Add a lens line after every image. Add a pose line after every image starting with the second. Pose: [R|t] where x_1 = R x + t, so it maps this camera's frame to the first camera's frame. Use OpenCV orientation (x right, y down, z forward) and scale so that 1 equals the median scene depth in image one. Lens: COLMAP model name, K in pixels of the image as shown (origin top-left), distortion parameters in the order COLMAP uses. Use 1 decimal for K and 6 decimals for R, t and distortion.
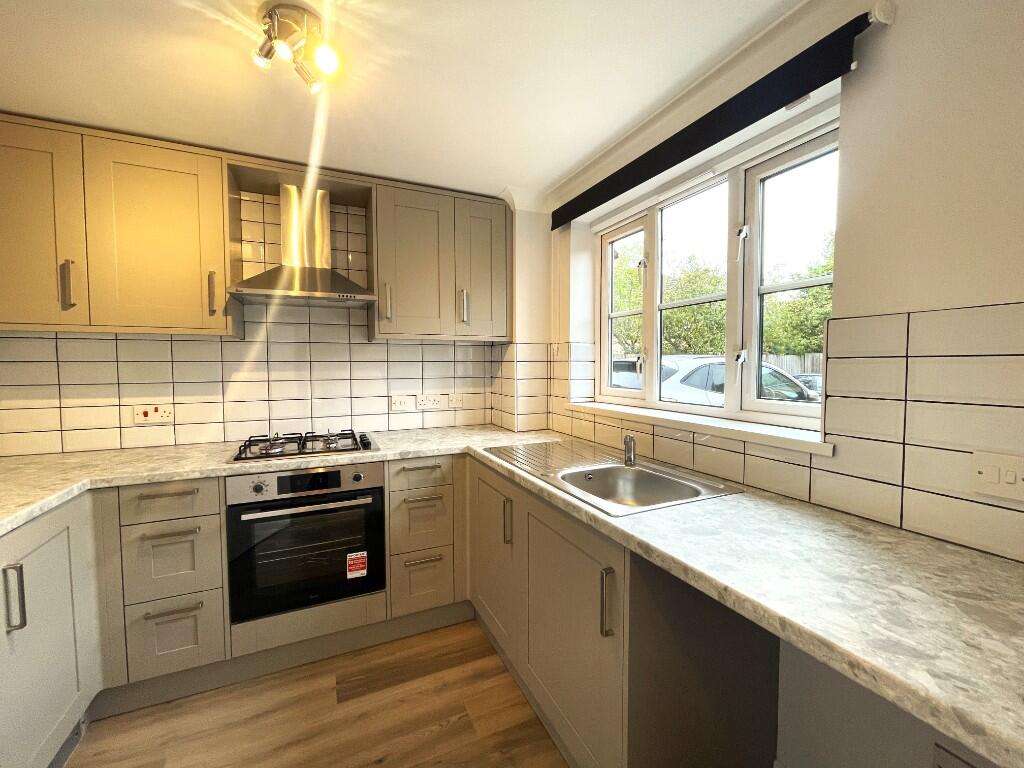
lens RADIAL K [[415.2, 0, 510.3], [0, 415.2, 382.0], [0, 0, 1]] dist [-0.000610, -0.000029]
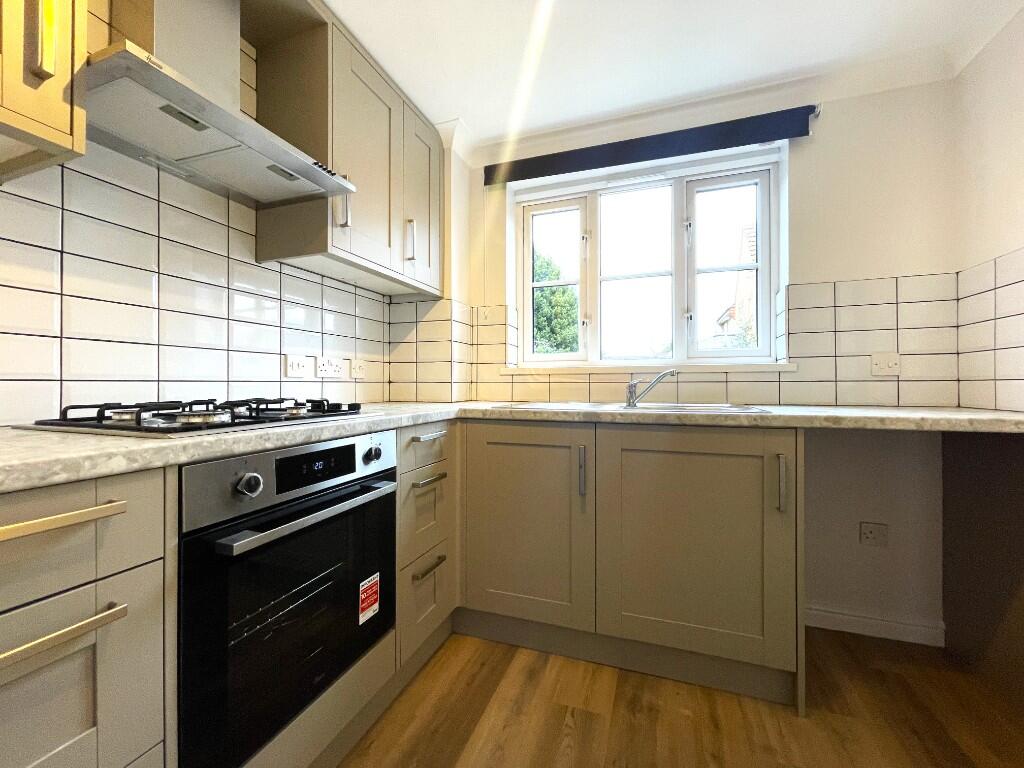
lens RADIAL K [[415.2, 0, 510.3], [0, 415.2, 382.0], [0, 0, 1]] dist [-0.000610, -0.000029]
pose [[0.702042, 0.005495, 0.712114, -0.751816], [0.030955, 0.998790, -0.038224, 0.168947], [-0.711462, 0.048878, 0.701022, 0.454565]]
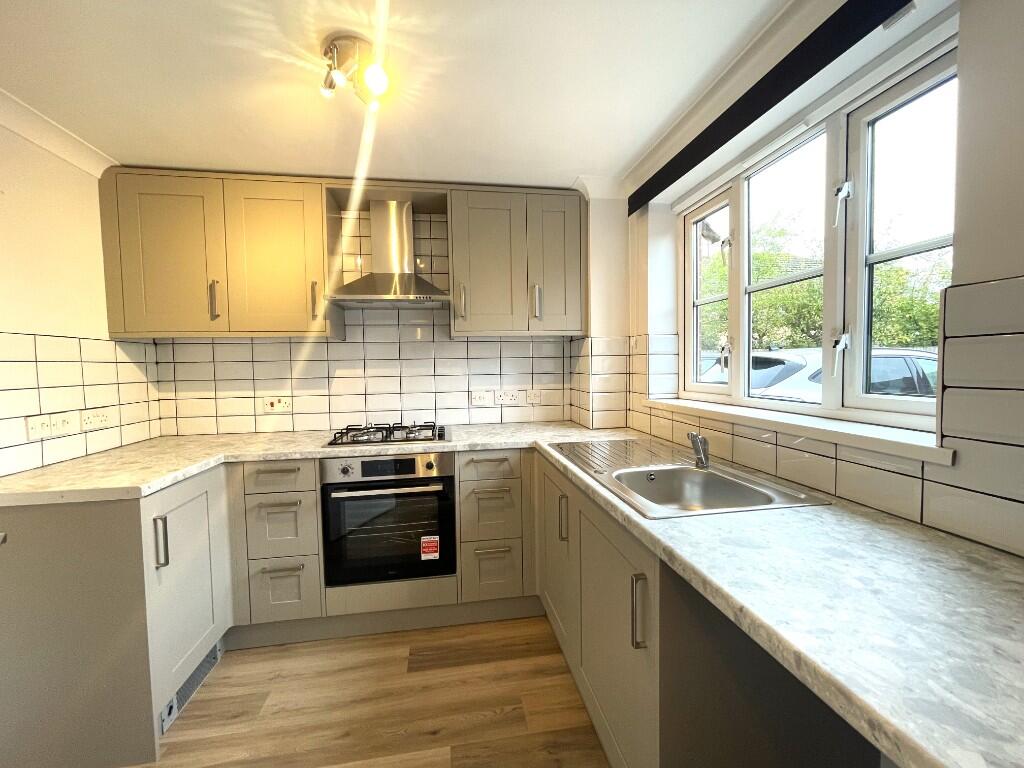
lens RADIAL K [[415.2, 0, 510.3], [0, 415.2, 382.0], [0, 0, 1]] dist [-0.000610, -0.000029]
pose [[0.963735, -0.001831, -0.266854, 0.132411], [0.002007, 0.999998, 0.000389, 0.015293], [0.266852, -0.000911, 0.963737, 0.027431]]
